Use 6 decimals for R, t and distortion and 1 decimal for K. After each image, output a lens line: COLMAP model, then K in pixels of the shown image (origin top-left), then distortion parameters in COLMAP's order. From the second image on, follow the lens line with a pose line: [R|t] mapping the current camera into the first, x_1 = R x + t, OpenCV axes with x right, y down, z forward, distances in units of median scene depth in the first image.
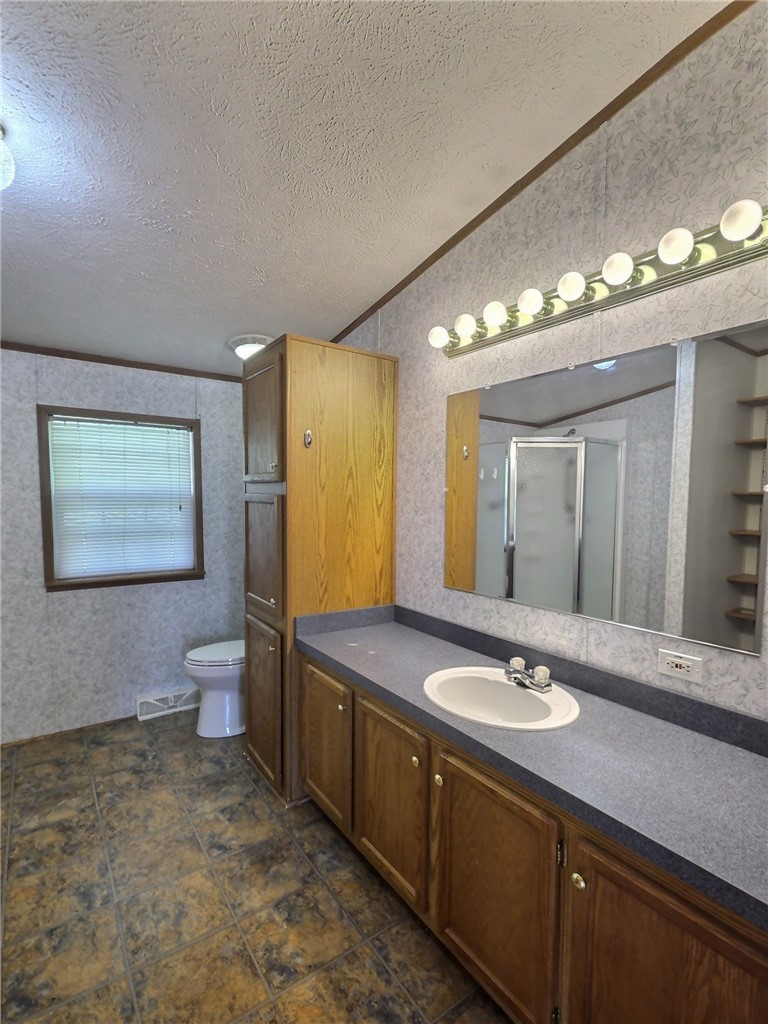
lens RADIAL K [[477.0, 0, 384.0], [0, 477.0, 512.0], [0, 0, 1]] dist [0.008683, -0.007161]
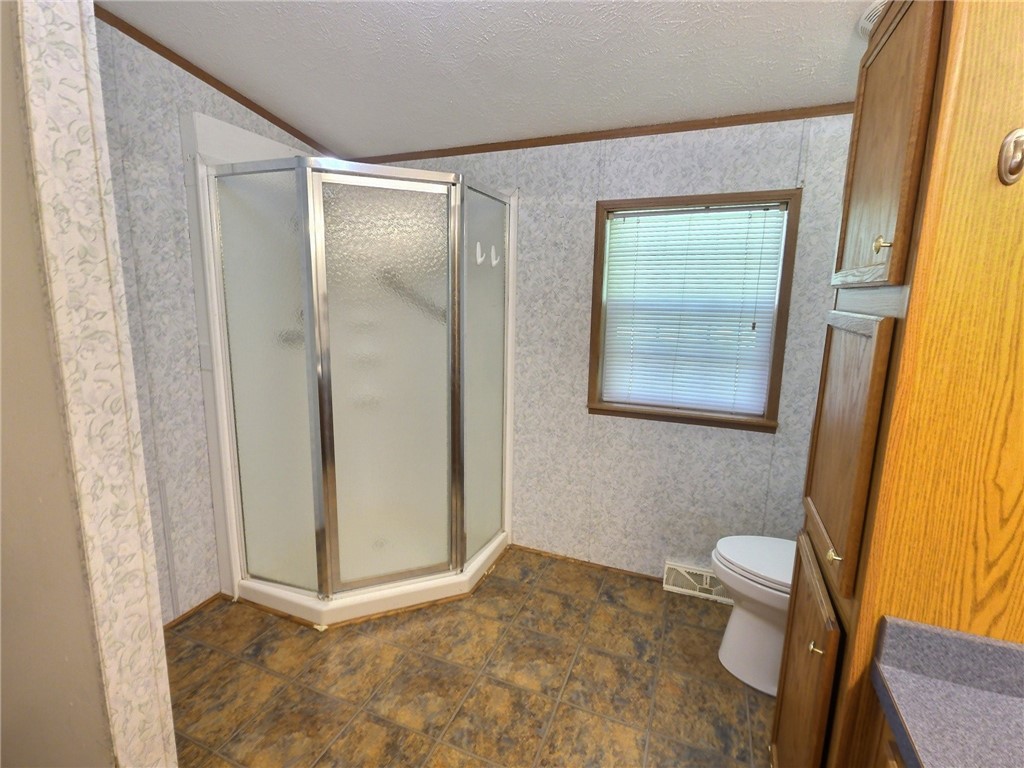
lens RADIAL K [[477.0, 0, 512.7], [0, 477.0, 385.3], [0, 0, 1]] dist [0.008683, -0.007161]
pose [[0.546111, 0.150774, -0.824033, -0.038072], [-0.036500, 0.987018, 0.156406, -0.023967], [0.836917, -0.055338, 0.544525, 0.388590]]
